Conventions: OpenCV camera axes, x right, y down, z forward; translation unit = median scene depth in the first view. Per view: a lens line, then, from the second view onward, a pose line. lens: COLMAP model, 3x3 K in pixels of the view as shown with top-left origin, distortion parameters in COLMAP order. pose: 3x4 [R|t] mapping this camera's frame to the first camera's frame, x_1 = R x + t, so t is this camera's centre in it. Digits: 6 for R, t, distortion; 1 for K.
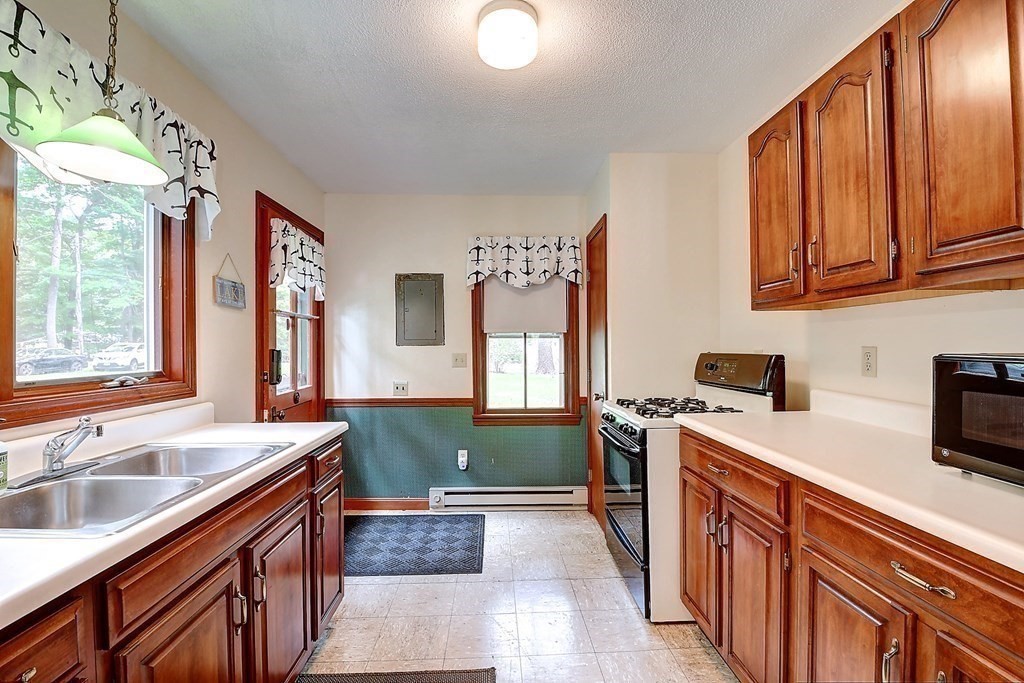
lens RADIAL K [[460.2, 0, 516.1], [0, 460.2, 345.5], [0, 0, 1]] dist [-0.003434, -0.014503]
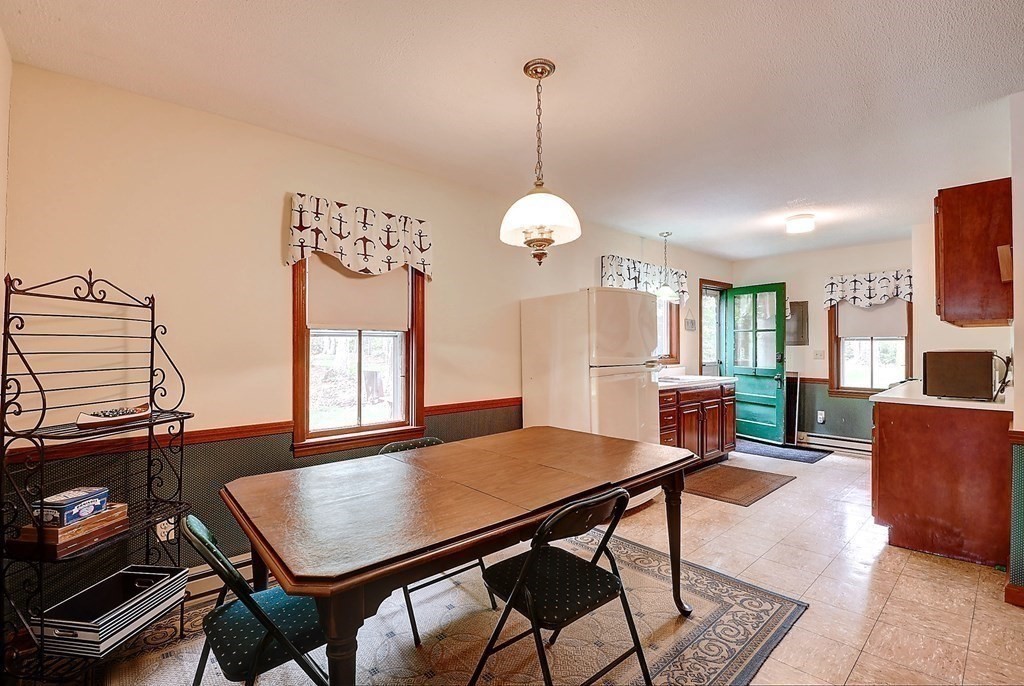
lens RADIAL K [[446.9, 0, 504.2], [0, 446.9, 347.9], [0, 0, 1]] dist [-0.016077, -0.003248]
pose [[0.615864, 0.007641, -0.787816, 0.426843], [0.001278, 0.999942, 0.010698, -0.009569], [0.787852, -0.007596, 0.615818, -0.832601]]
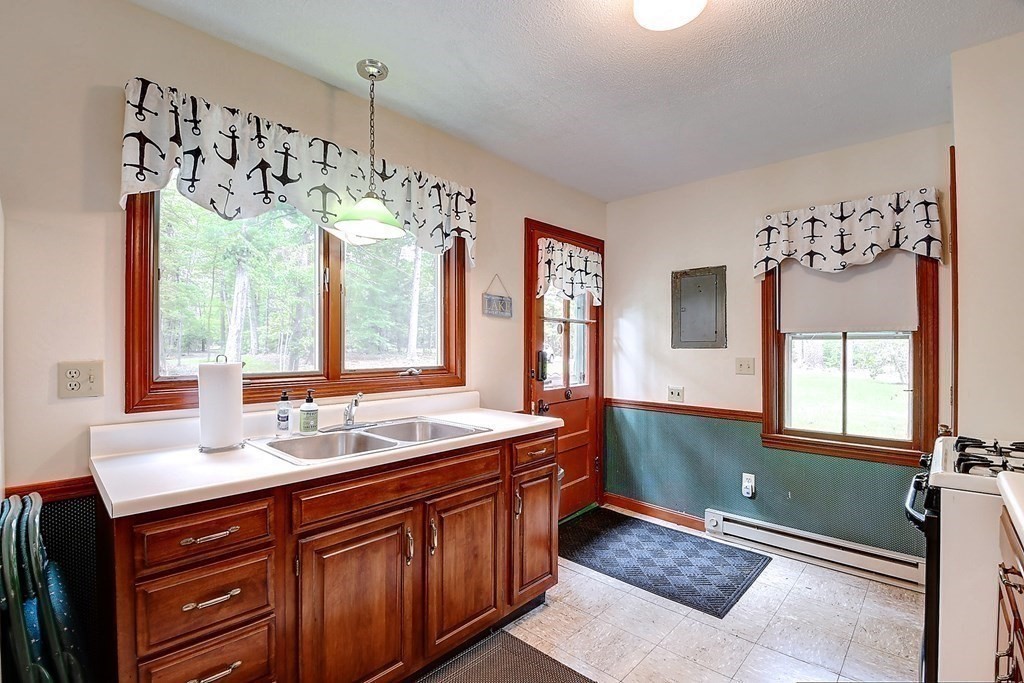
lens RADIAL K [[460.2, 0, 484.6], [0, 460.2, 348.0], [0, 0, 1]] dist [-0.003434, -0.014503]
pose [[0.676773, 0.007755, -0.736151, 0.176682], [-0.004815, 0.999970, 0.006108, -0.004100], [0.736176, -0.000589, 0.676790, 0.082213]]
